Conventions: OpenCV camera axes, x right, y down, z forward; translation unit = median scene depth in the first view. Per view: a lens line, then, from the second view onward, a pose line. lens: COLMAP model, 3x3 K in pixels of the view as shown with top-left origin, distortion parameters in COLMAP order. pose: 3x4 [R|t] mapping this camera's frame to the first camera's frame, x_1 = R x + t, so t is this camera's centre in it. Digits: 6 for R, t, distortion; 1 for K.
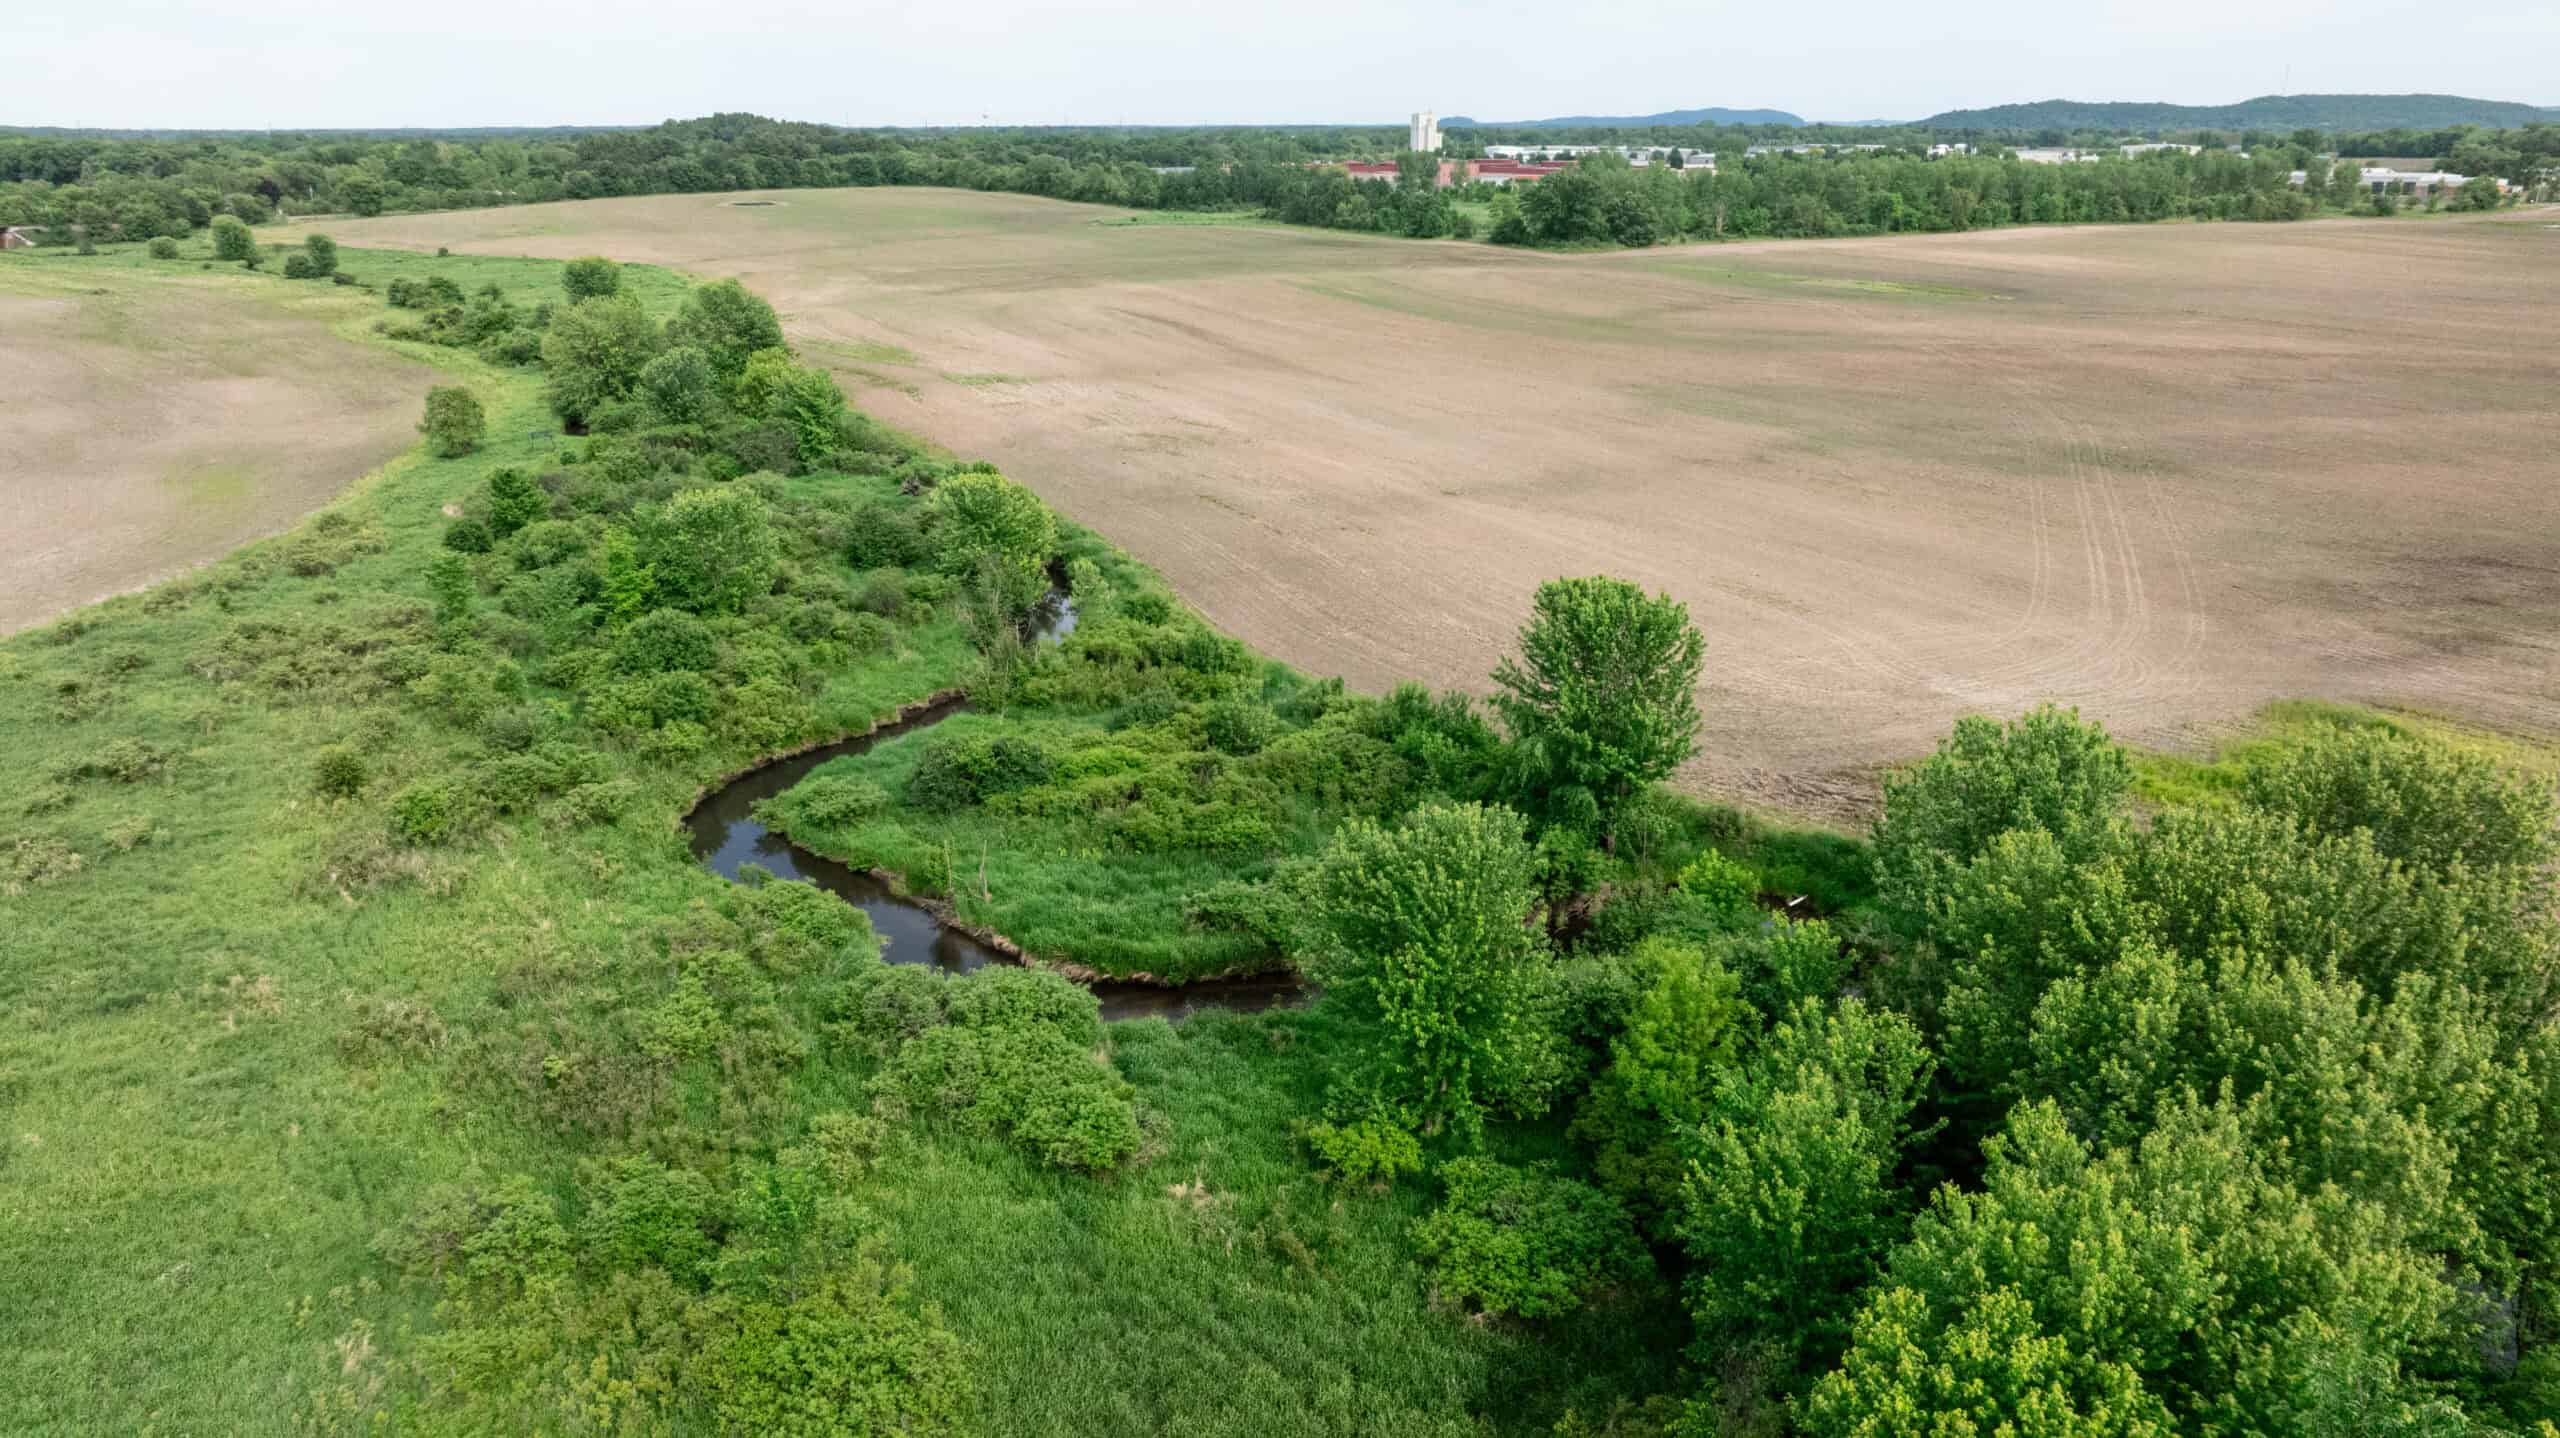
lens RADIAL K [[1793.0, 0, 1281.6], [0, 1793.0, 727.2], [0, 0, 1]] dist [-0.040072, 0.037727]
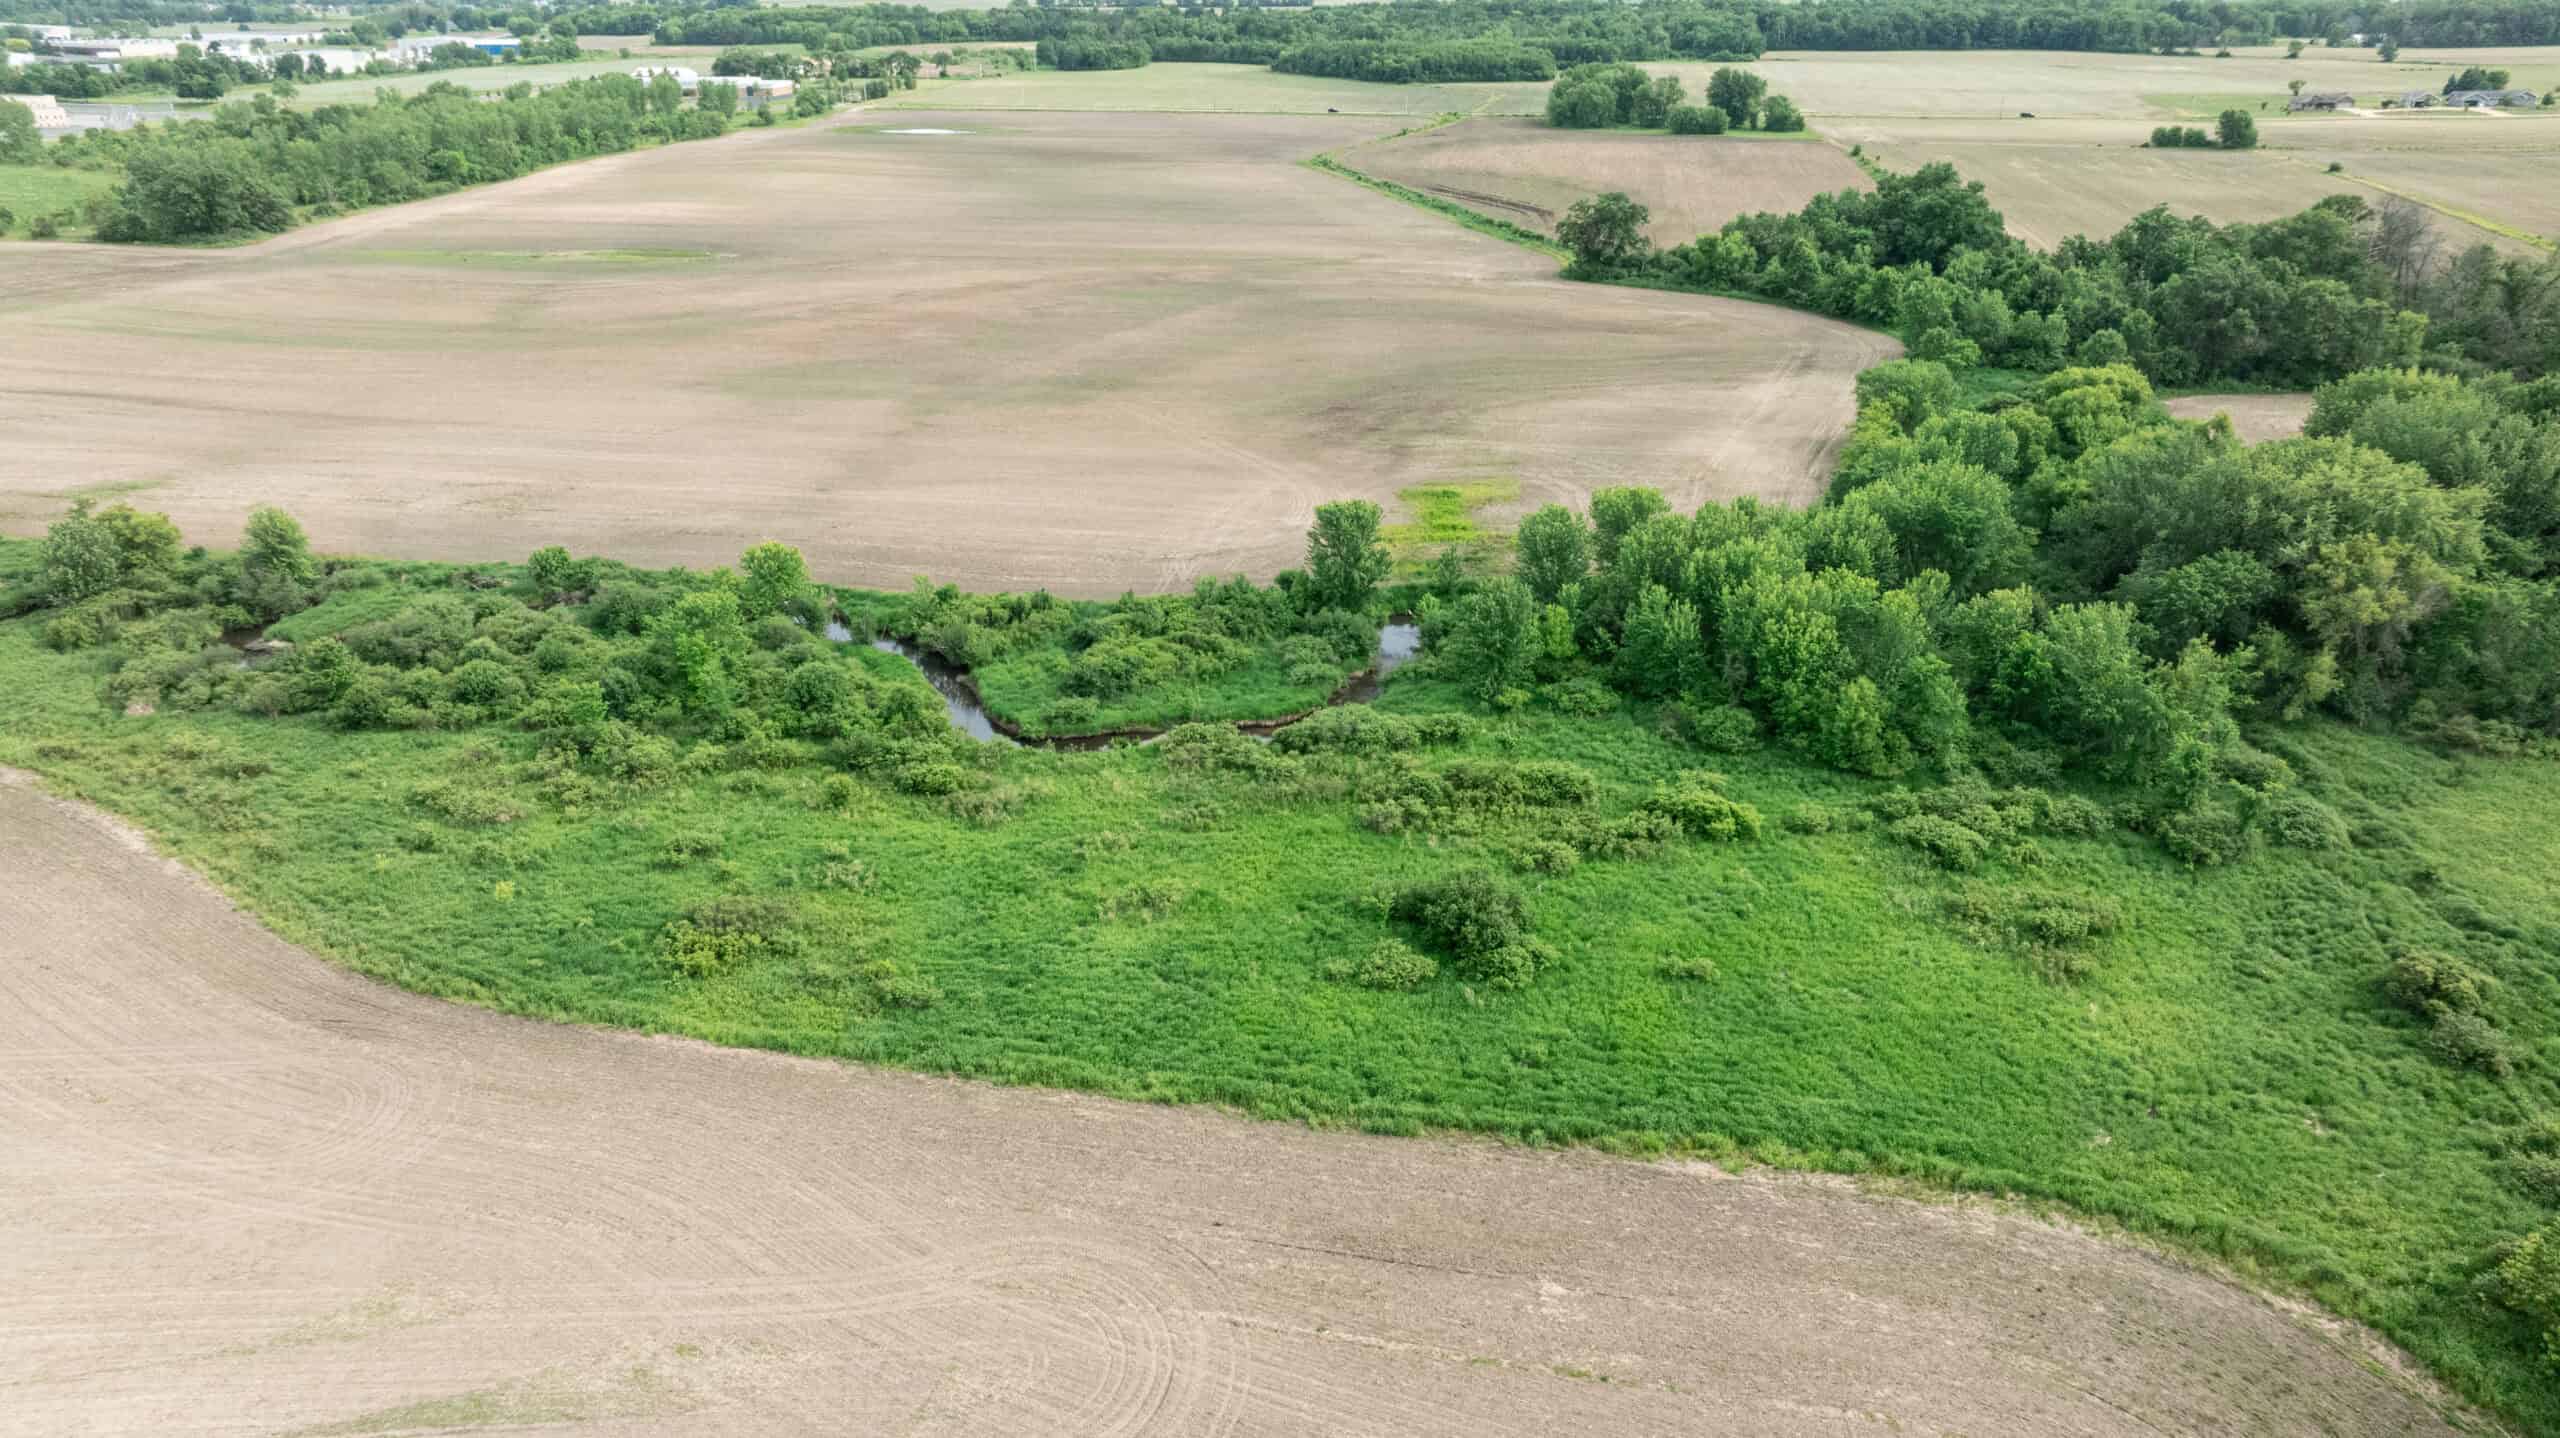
lens RADIAL K [[1793.0, 0, 1282.9], [0, 1793.0, 717.3], [0, 0, 1]] dist [-0.040072, 0.037727]
pose [[0.590468, -0.314752, 0.743155, -1.234237], [0.259323, 0.945980, 0.194612, -0.212006], [-0.764264, 0.077804, 0.640193, -0.305770]]
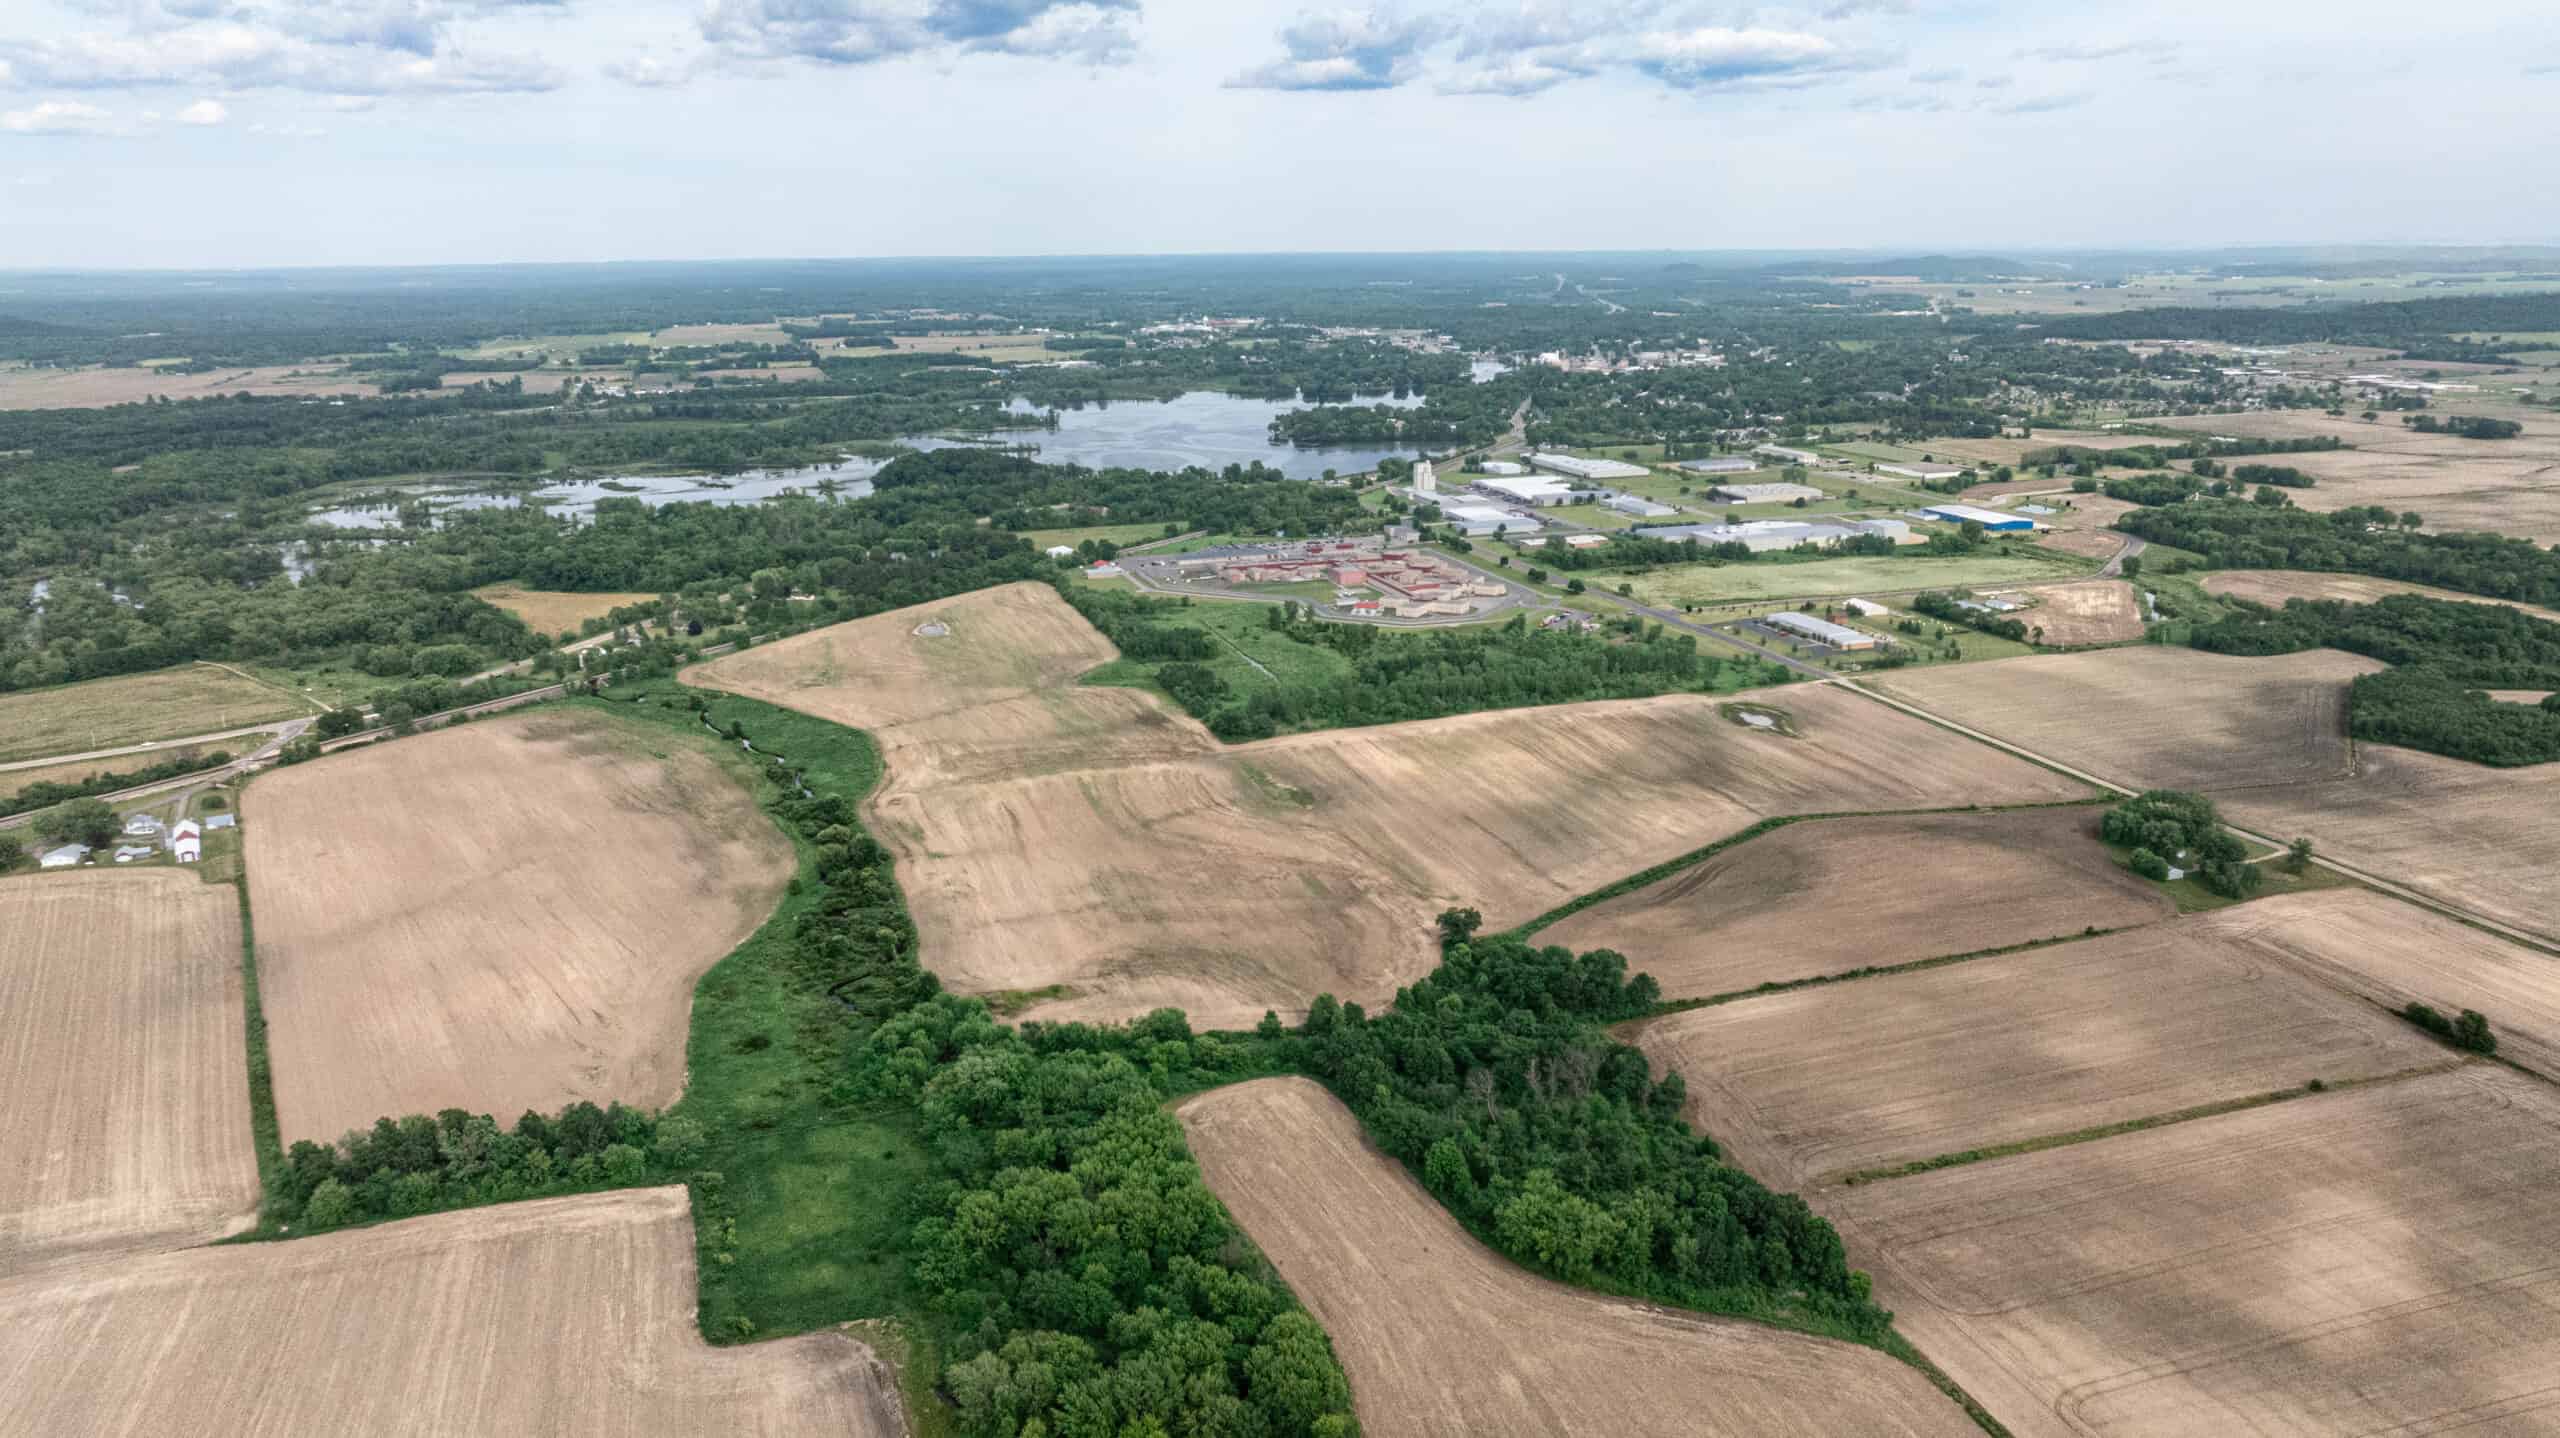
lens RADIAL K [[1793.0, 0, 1282.5], [0, 1793.0, 721.7], [0, 0, 1]] dist [-0.040072, 0.037727]
pose [[0.989778, 0.028493, -0.139739, 2.232504], [-0.036935, 0.997622, -0.058194, -0.617078], [0.137749, 0.062760, 0.988477, -5.409039]]
